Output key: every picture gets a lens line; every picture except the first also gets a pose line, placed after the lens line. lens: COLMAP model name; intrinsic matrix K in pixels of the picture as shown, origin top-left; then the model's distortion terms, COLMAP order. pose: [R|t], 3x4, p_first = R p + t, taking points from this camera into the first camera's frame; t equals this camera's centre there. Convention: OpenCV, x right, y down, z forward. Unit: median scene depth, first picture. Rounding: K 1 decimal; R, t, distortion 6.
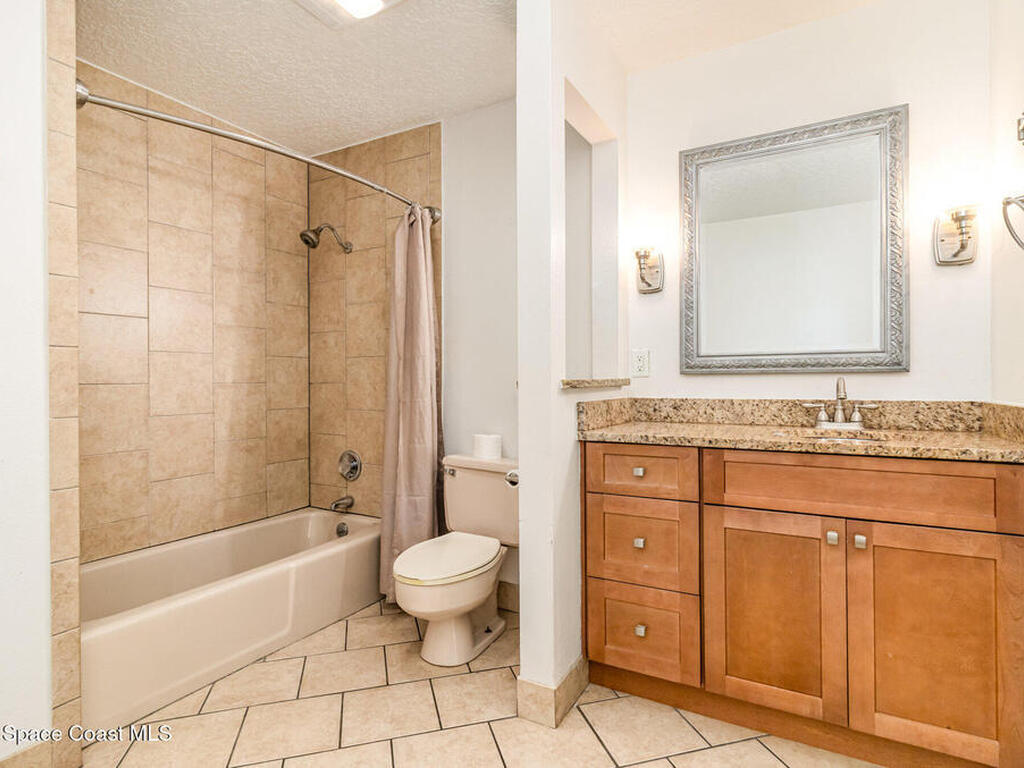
lens RADIAL K [[544.4, 0, 508.8], [0, 544.4, 378.1], [0, 0, 1]] dist [0.001363, 0.000593]
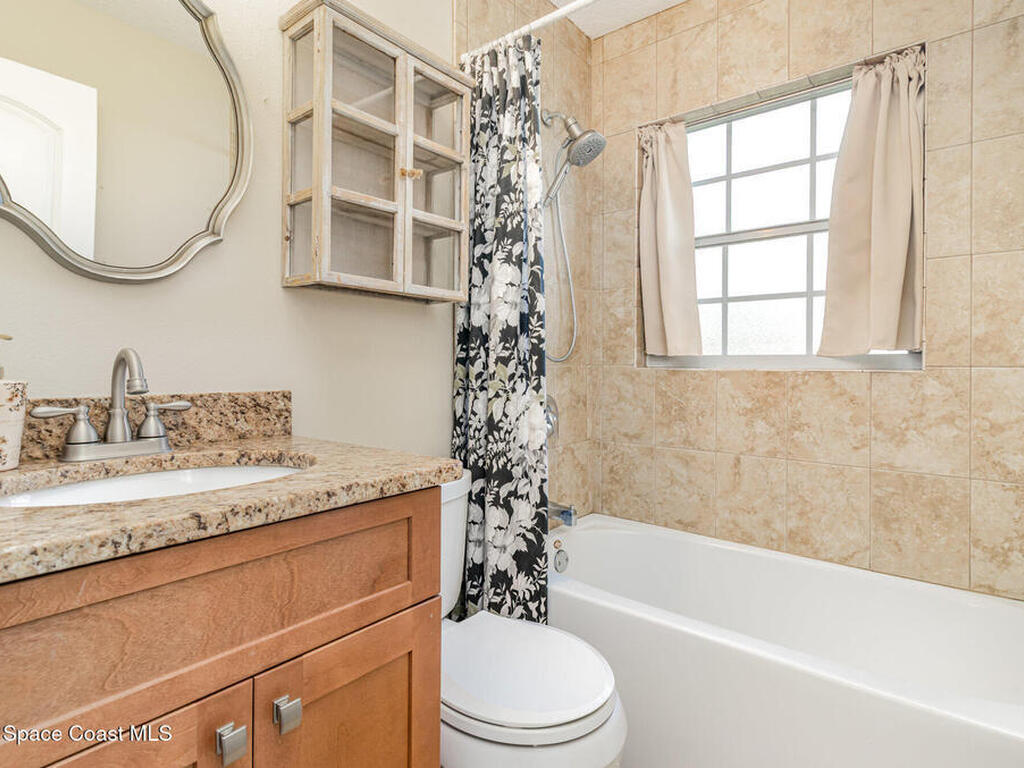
lens RADIAL K [[544.4, 0, 508.8], [0, 544.4, 378.1], [0, 0, 1]] dist [0.001363, 0.000593]
pose [[0.162140, -0.008453, 0.986732, 0.184120], [-0.008171, 0.999918, 0.009909, 0.016630], [-0.986734, -0.009669, 0.162057, 0.596782]]
